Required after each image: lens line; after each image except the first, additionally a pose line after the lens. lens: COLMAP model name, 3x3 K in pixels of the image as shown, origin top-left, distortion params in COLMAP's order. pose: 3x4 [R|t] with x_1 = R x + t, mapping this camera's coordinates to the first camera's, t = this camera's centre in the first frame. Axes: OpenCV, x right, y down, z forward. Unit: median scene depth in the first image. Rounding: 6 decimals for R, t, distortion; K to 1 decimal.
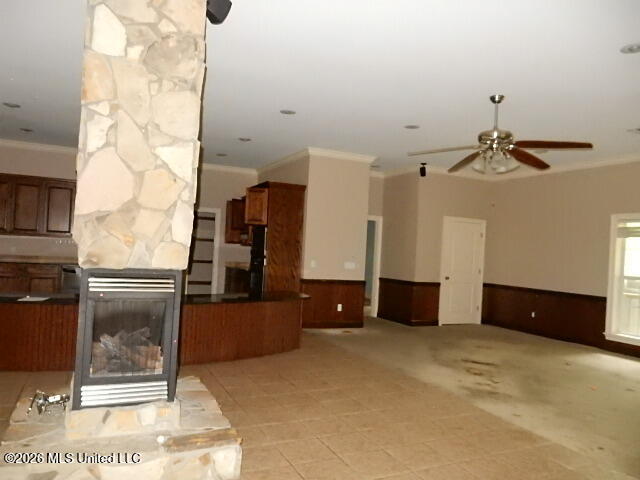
lens RADIAL K [[468.8, 0, 322.4], [0, 468.8, 242.8], [0, 0, 1]] dist [-0.003675, -0.002970]
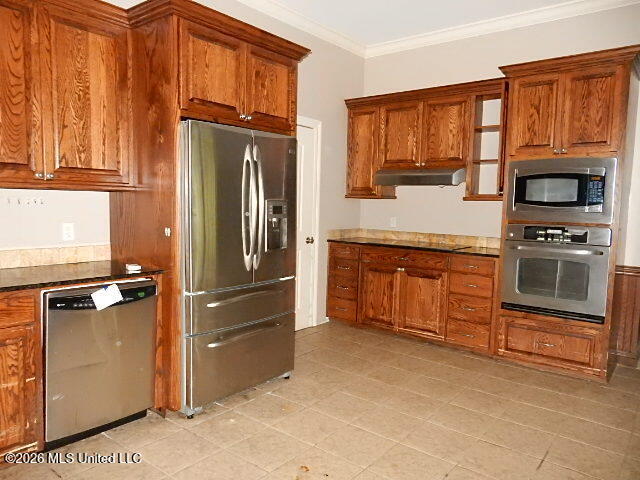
lens RADIAL K [[468.8, 0, 322.4], [0, 468.8, 242.8], [0, 0, 1]] dist [-0.003675, -0.002970]
pose [[0.894618, -0.064268, 0.442185, -0.752417], [0.007617, 0.991652, 0.128719, -0.018049], [-0.446766, -0.111786, 0.887640, 0.985559]]
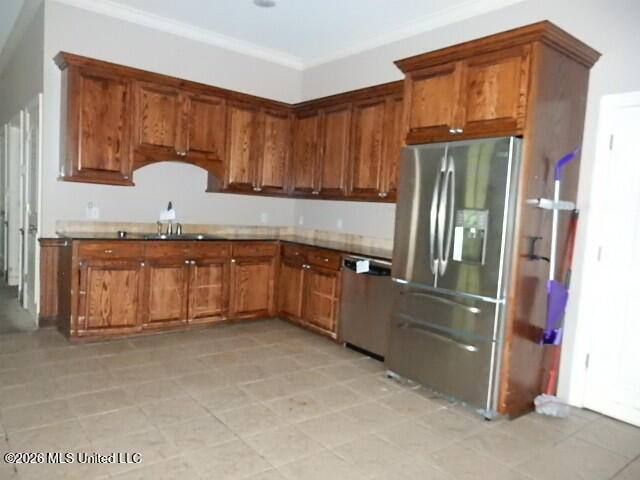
lens RADIAL K [[468.8, 0, 322.4], [0, 468.8, 242.8], [0, 0, 1]] dist [-0.003675, -0.002970]
pose [[0.238479, 0.036171, -0.970474, -0.076797], [-0.030911, 0.999083, 0.029642, 0.030949], [0.970656, 0.022929, 0.239378, 1.225334]]
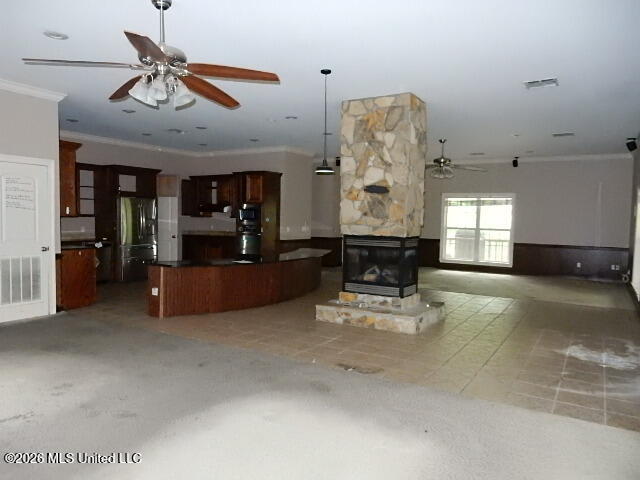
lens RADIAL K [[468.8, 0, 322.4], [0, 468.8, 242.8], [0, 0, 1]] dist [-0.003675, -0.002970]
pose [[0.830214, -0.066853, 0.553421, -0.995606], [0.015215, 0.995130, 0.097387, -0.069627], [-0.557237, -0.072432, 0.827188, -0.322619]]
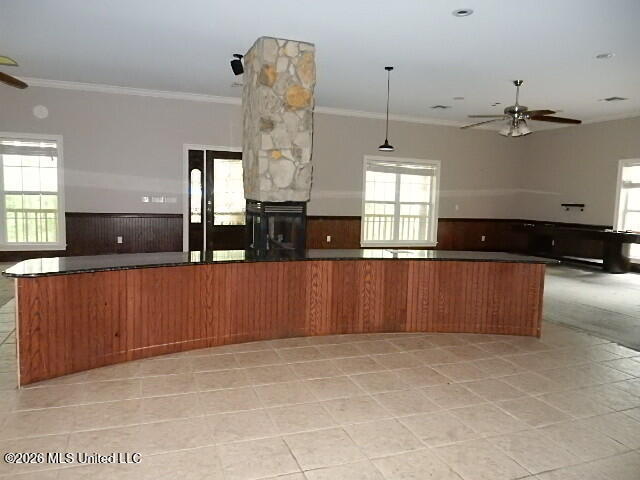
lens RADIAL K [[476.6, 0, 318.1], [0, 476.6, 247.3], [0, 0, 1]] dist [-0.000807, -0.002083]
pose [[-0.993722, -0.088394, 0.068574, -0.411449], [-0.081854, 0.992302, 0.092937, 0.023801], [-0.076261, 0.086741, -0.993308, 1.630201]]
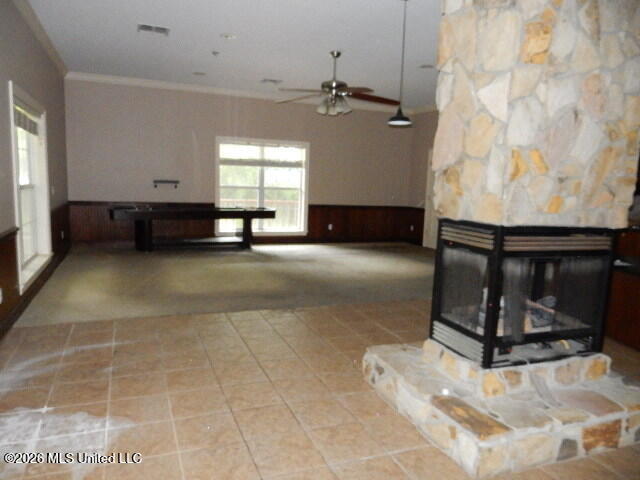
lens RADIAL K [[468.8, 0, 322.4], [0, 468.8, 242.8], [0, 0, 1]] dist [-0.003675, -0.002970]
pose [[-0.050394, 0.080557, -0.995475, 0.294151], [-0.028589, 0.996217, 0.082065, 0.014104], [0.998320, 0.032595, -0.047900, 0.361850]]
